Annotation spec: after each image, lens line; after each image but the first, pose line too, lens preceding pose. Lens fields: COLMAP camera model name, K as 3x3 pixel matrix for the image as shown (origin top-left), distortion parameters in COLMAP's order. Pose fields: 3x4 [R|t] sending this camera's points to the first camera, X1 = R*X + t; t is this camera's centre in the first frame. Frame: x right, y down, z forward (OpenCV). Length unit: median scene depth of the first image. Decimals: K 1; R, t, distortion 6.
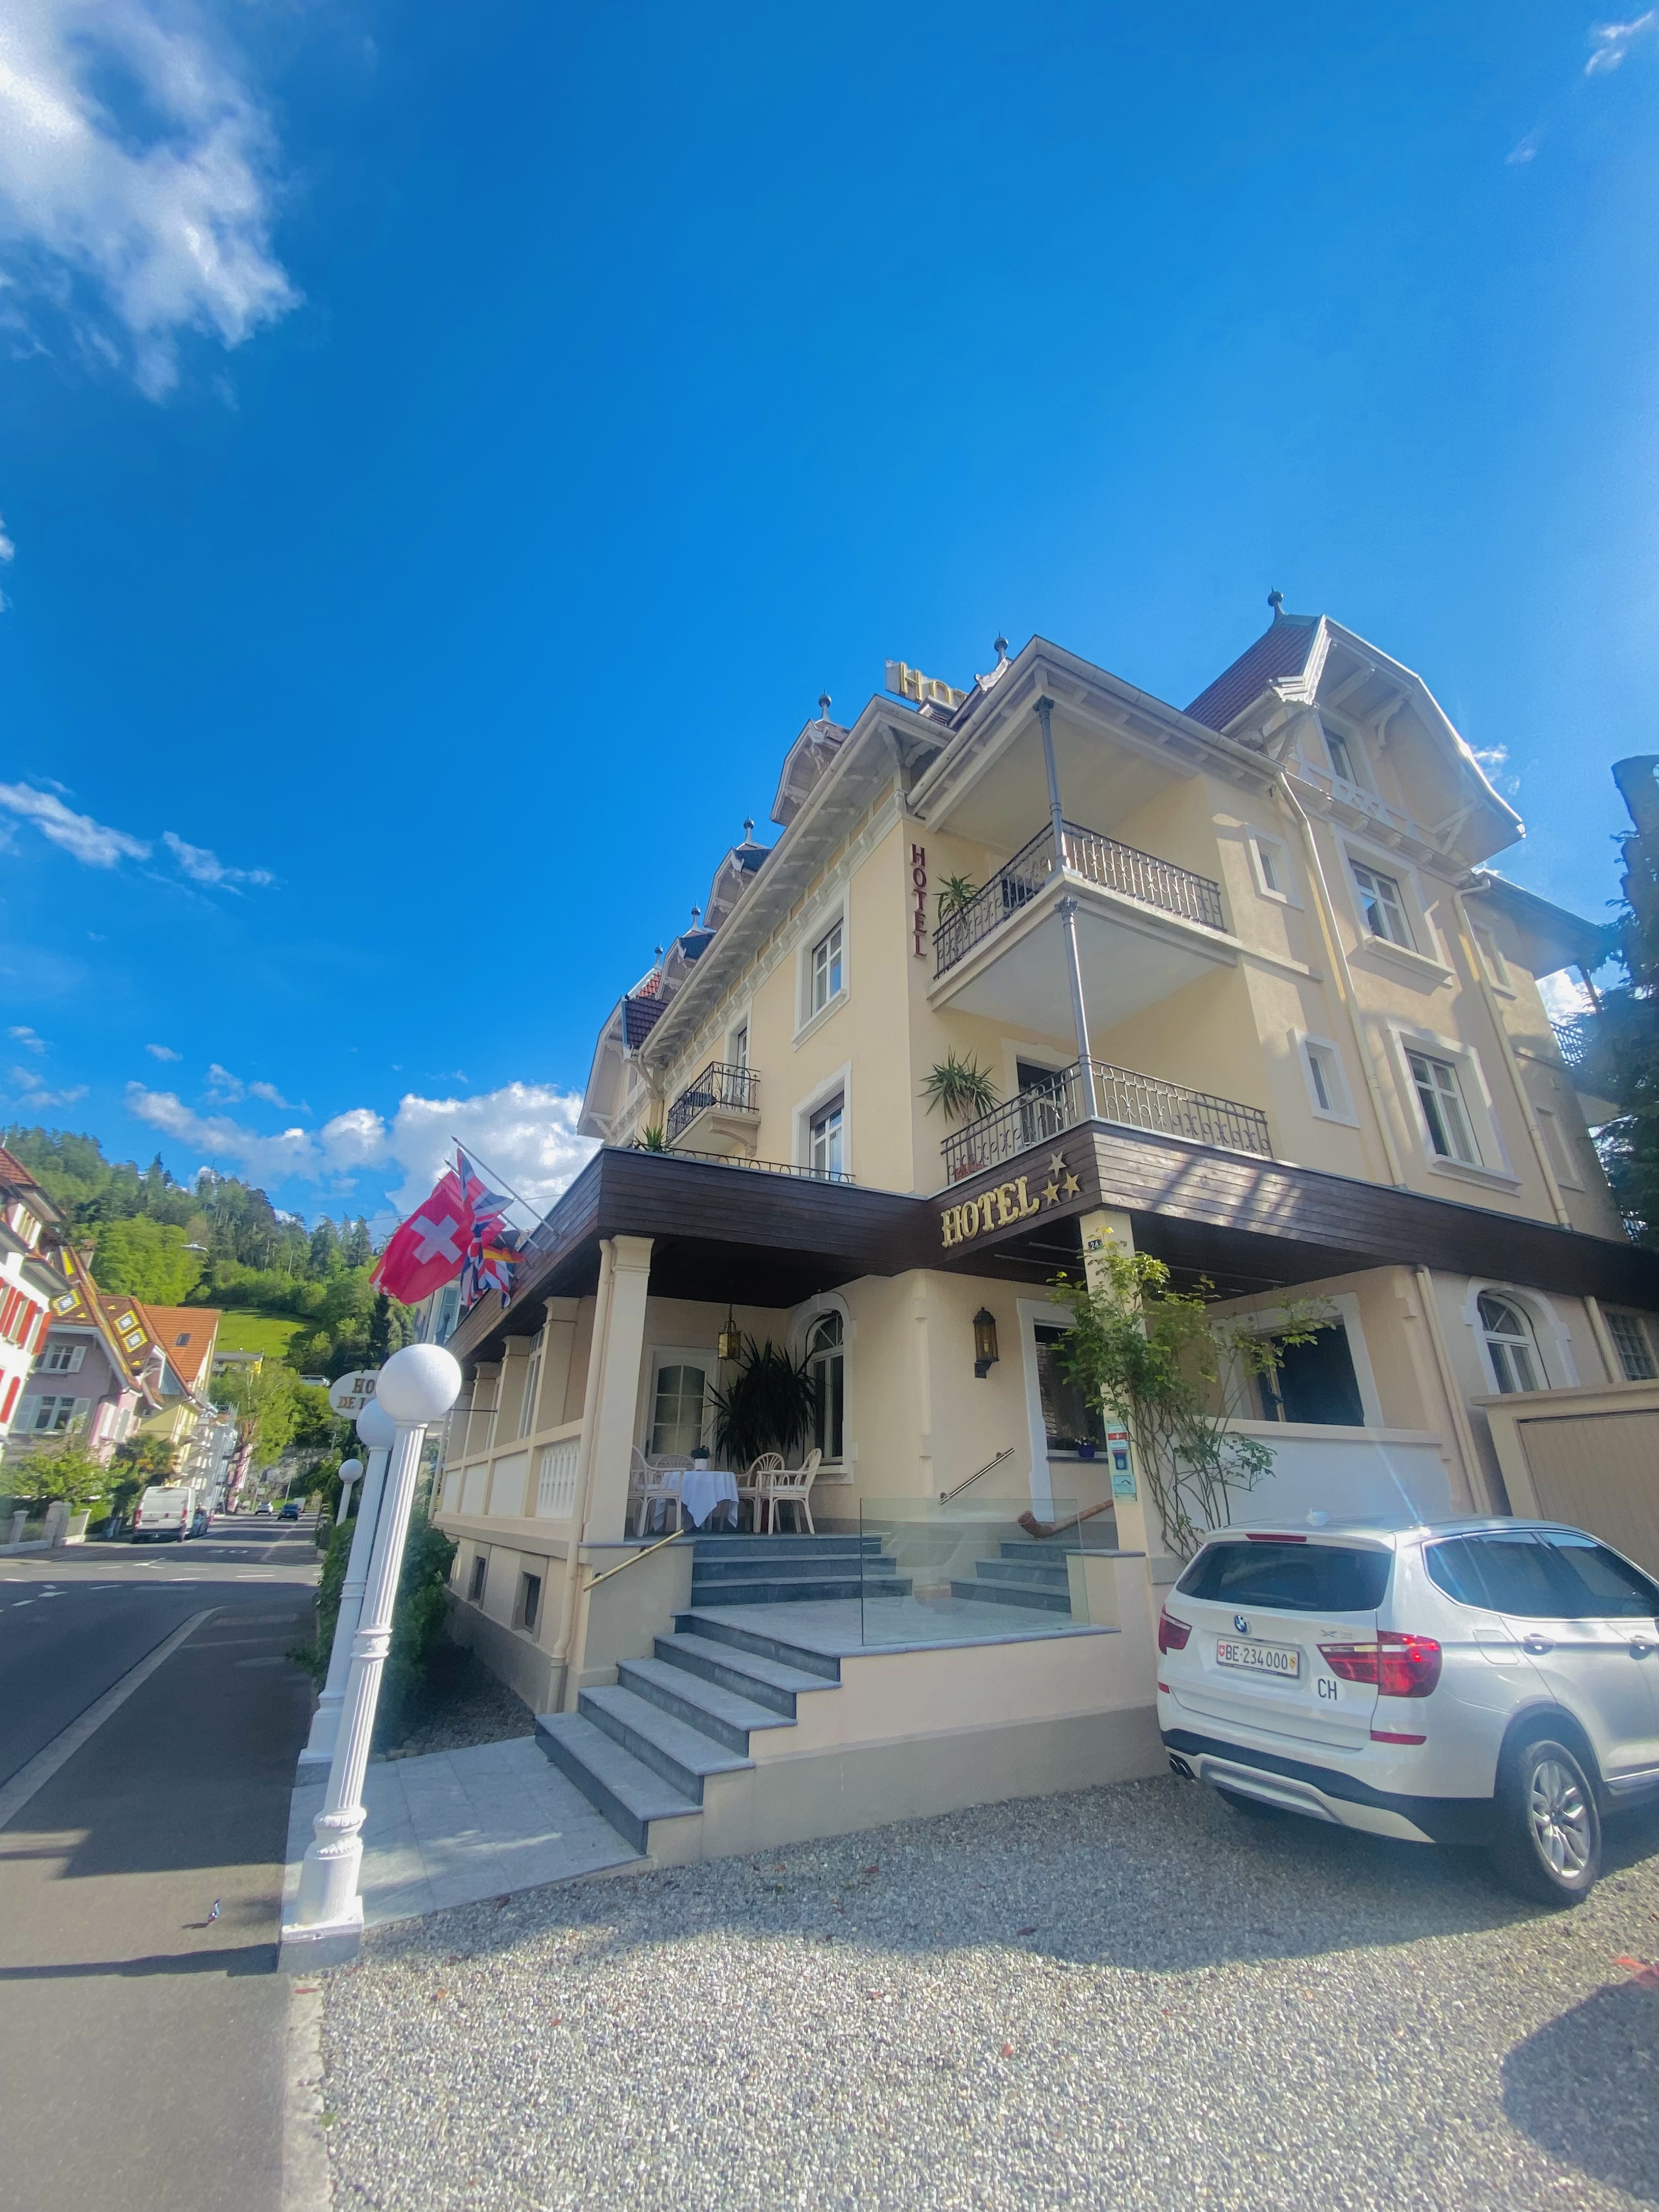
lens RADIAL K [[904.8, 0, 838.4], [0, 904.8, 1106.9], [0, 0, 1]] dist [0.008670, -0.003903]
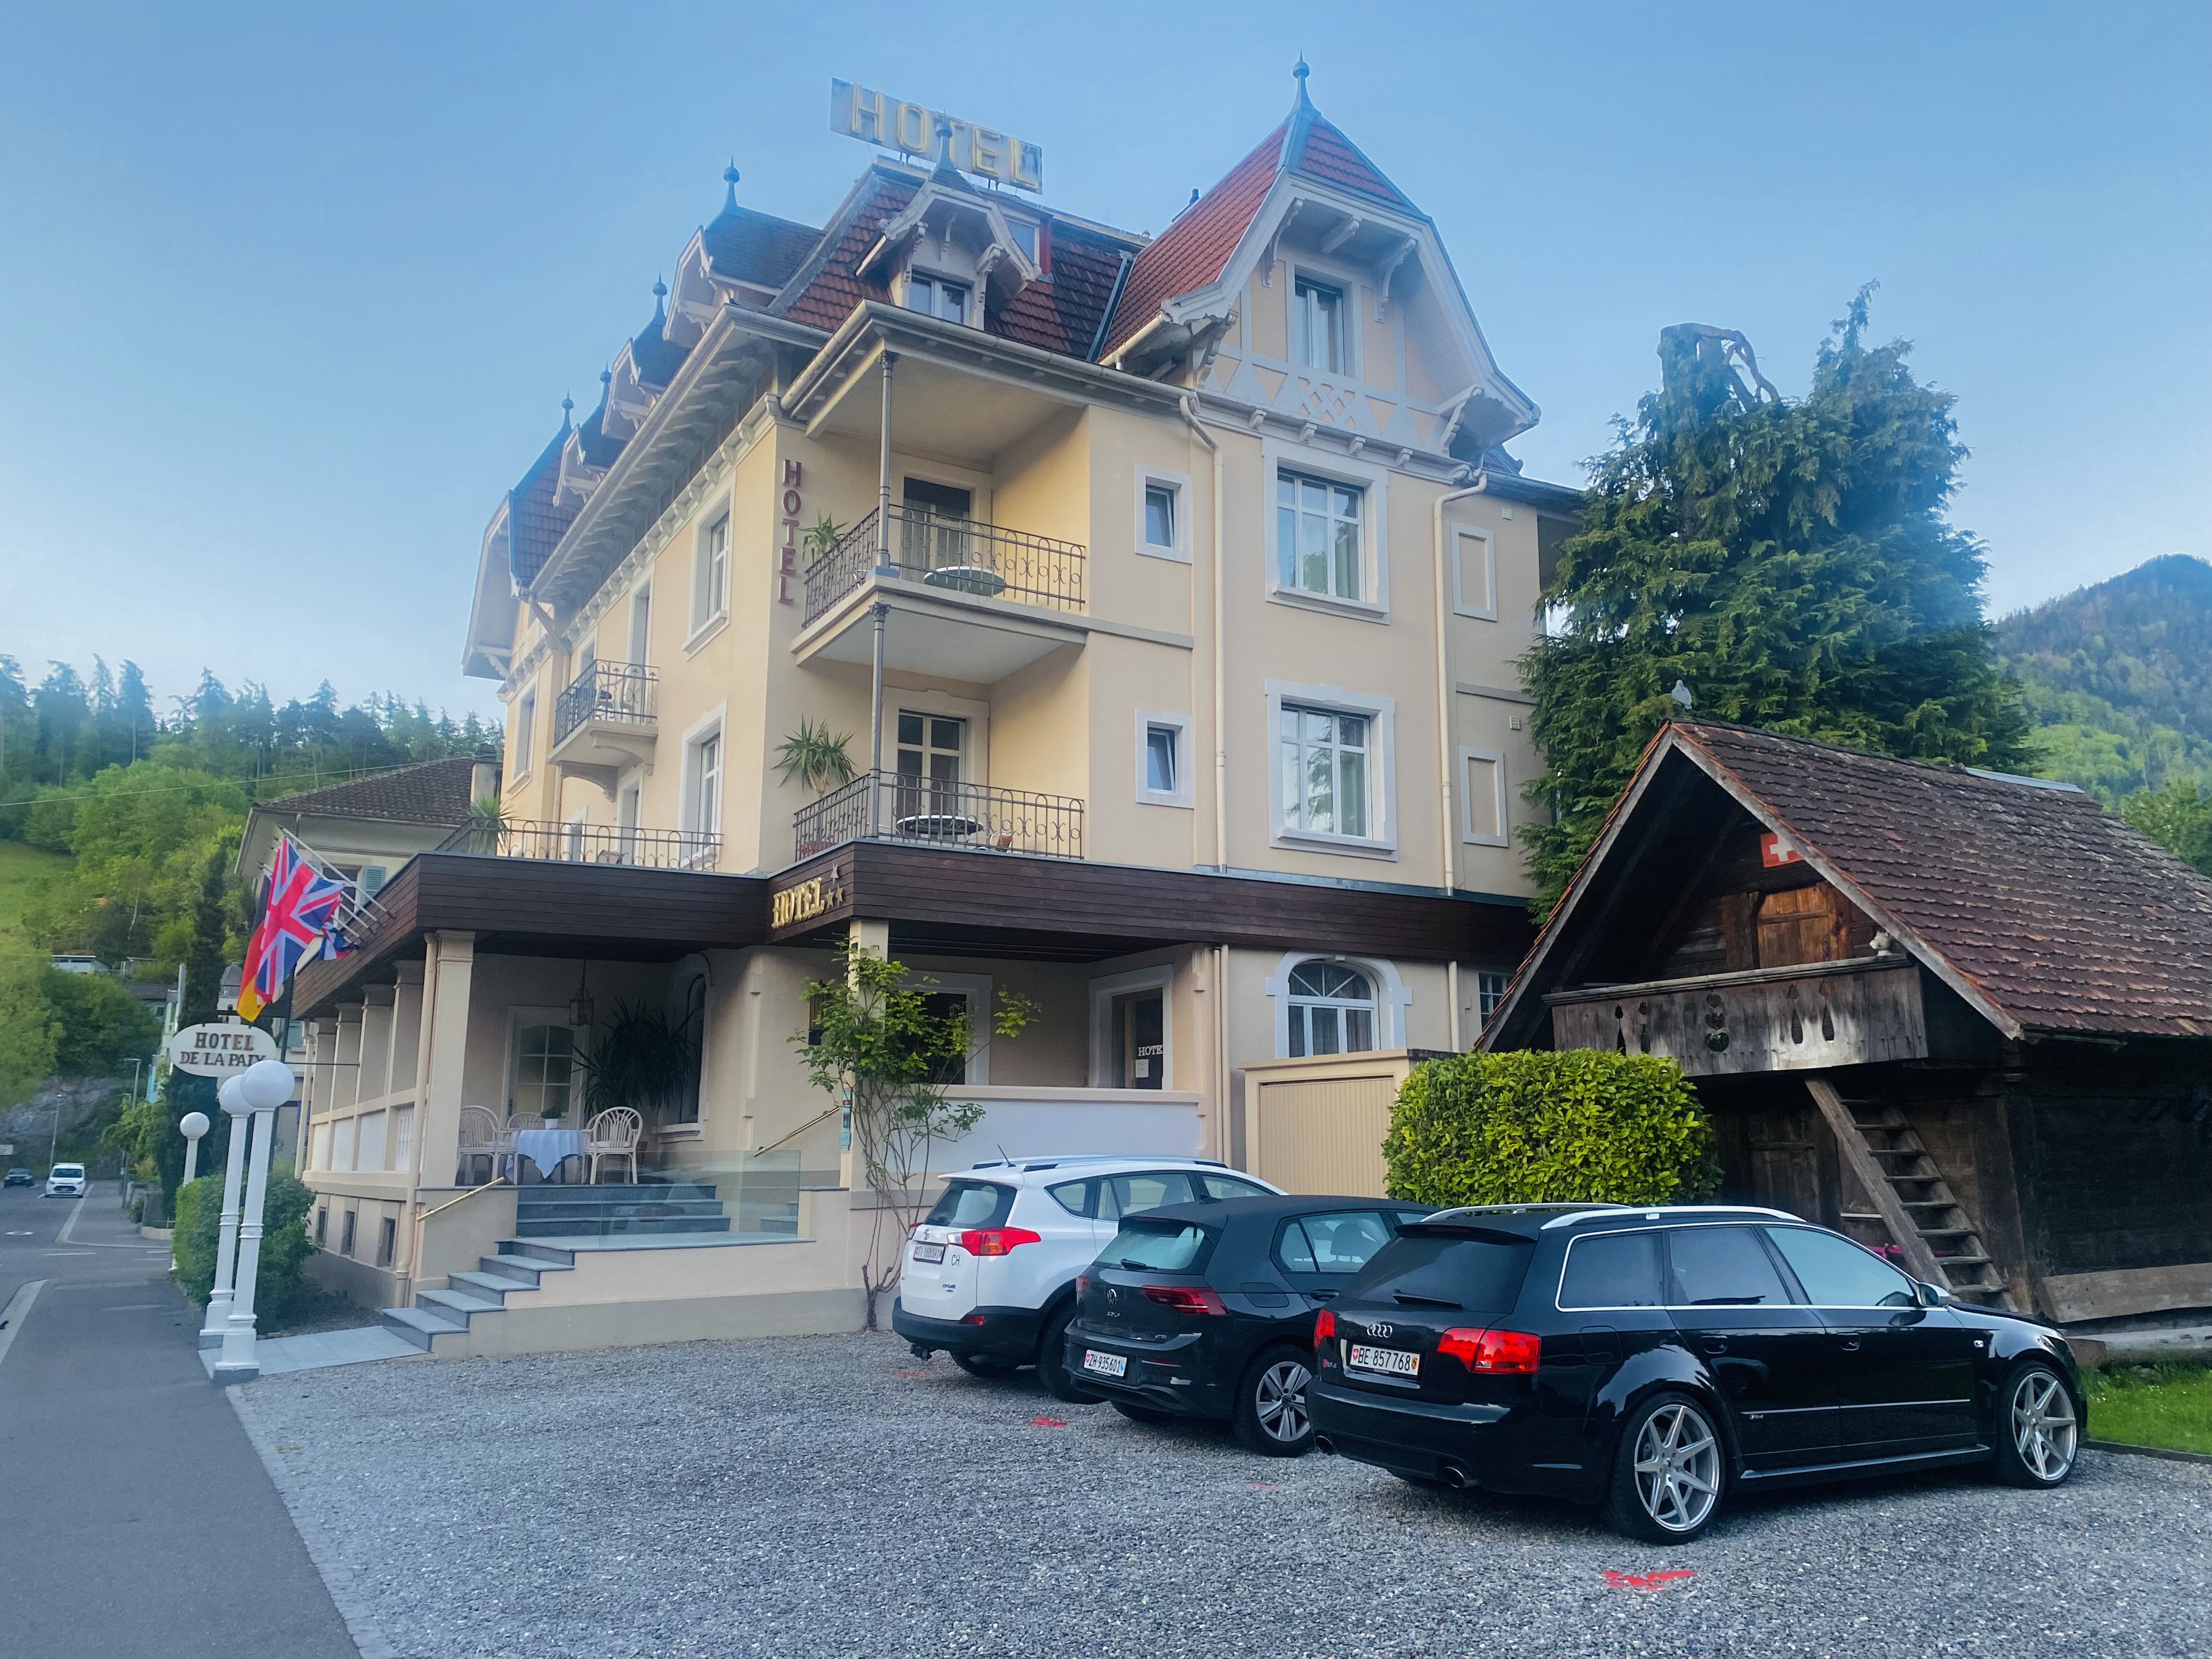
lens RADIAL K [[1679.9, 0, 1104.3], [0, 1679.9, 825.7], [0, 0, 1]] dist [0.071394, -0.038015]
pose [[0.999222, 0.005481, 0.039045, 0.407174], [-0.013837, 0.976053, 0.217090, -0.375408], [-0.036920, -0.217462, 0.975370, -0.863729]]
